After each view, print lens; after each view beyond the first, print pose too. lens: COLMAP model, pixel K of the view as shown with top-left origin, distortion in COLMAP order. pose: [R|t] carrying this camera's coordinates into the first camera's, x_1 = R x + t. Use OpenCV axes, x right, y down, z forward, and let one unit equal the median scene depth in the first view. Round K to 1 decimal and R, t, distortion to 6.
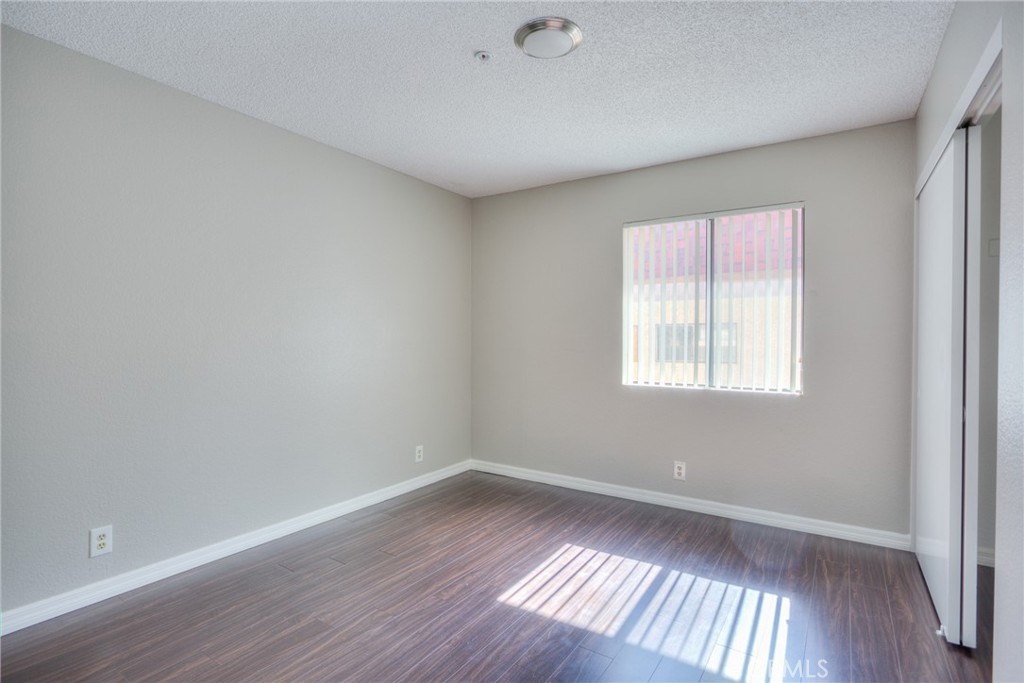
lens RADIAL K [[503.1, 0, 508.9], [0, 503.1, 340.0], [0, 0, 1]] dist [-0.019948, 0.008440]
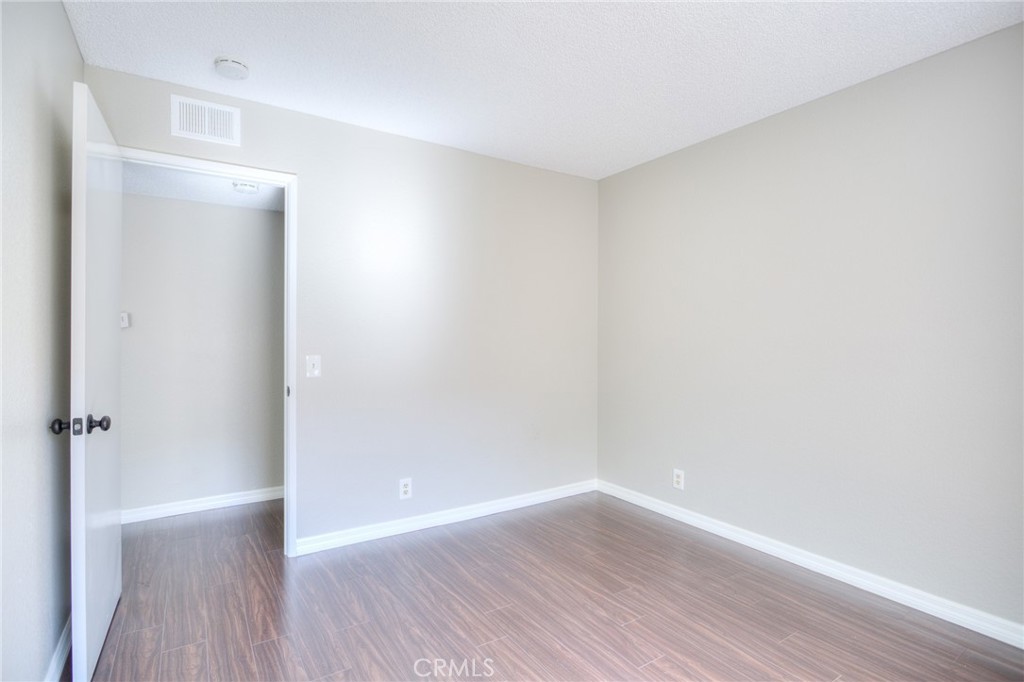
lens RADIAL K [[498.4, 0, 509.0], [0, 498.4, 339.8], [0, 0, 1]] dist [-0.022491, 0.009204]
pose [[-0.395254, 0.001316, -0.918571, 0.583960], [-0.014626, 0.999863, 0.007726, -0.007159], [0.918456, 0.016489, -0.395180, 0.911520]]
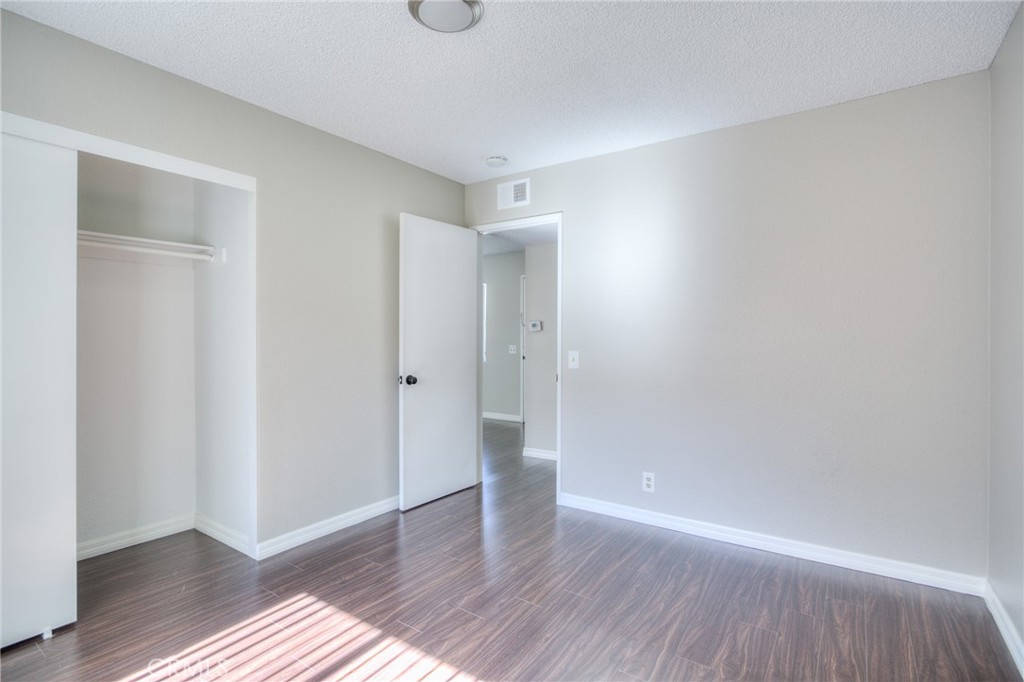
lens RADIAL K [[498.4, 0, 509.0], [0, 498.4, 339.8], [0, 0, 1]] dist [-0.022491, 0.009204]
pose [[-0.999790, -0.004555, 0.019982, -0.043166], [-0.004181, 0.999817, 0.018690, -0.014041], [-0.020063, 0.018603, -0.999626, 1.423008]]
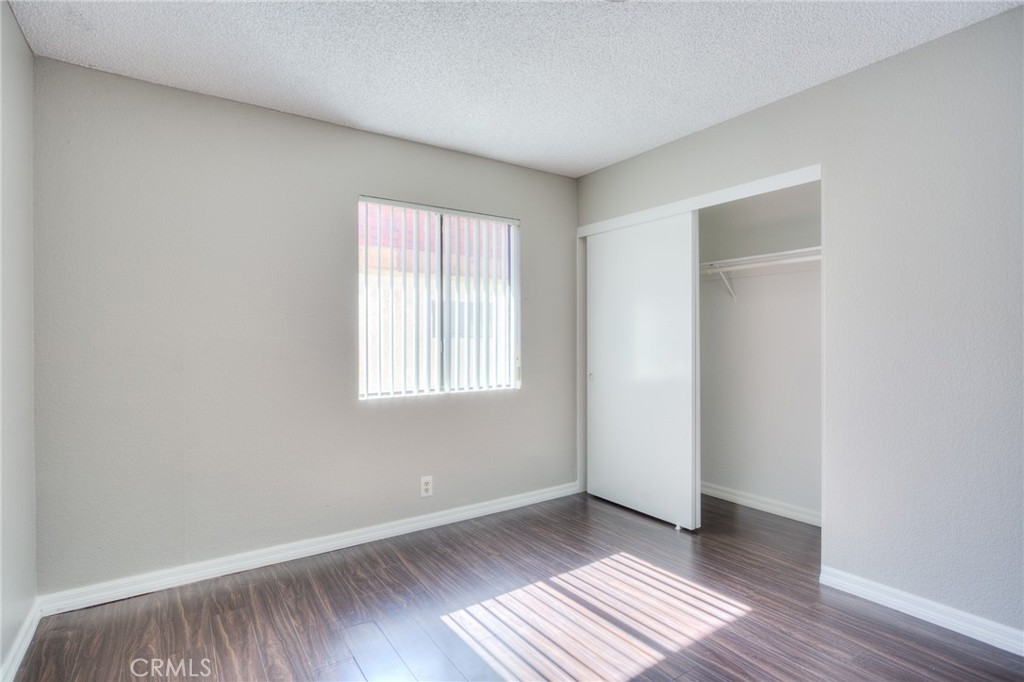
lens RADIAL K [[503.1, 0, 508.9], [0, 503.1, 339.5], [0, 0, 1]] dist [-0.019948, 0.008440]
pose [[0.374729, -0.003150, 0.927129, -0.561301], [0.012593, 0.999919, -0.001692, -0.001274], [-0.927049, 0.012309, 0.374738, 0.658564]]
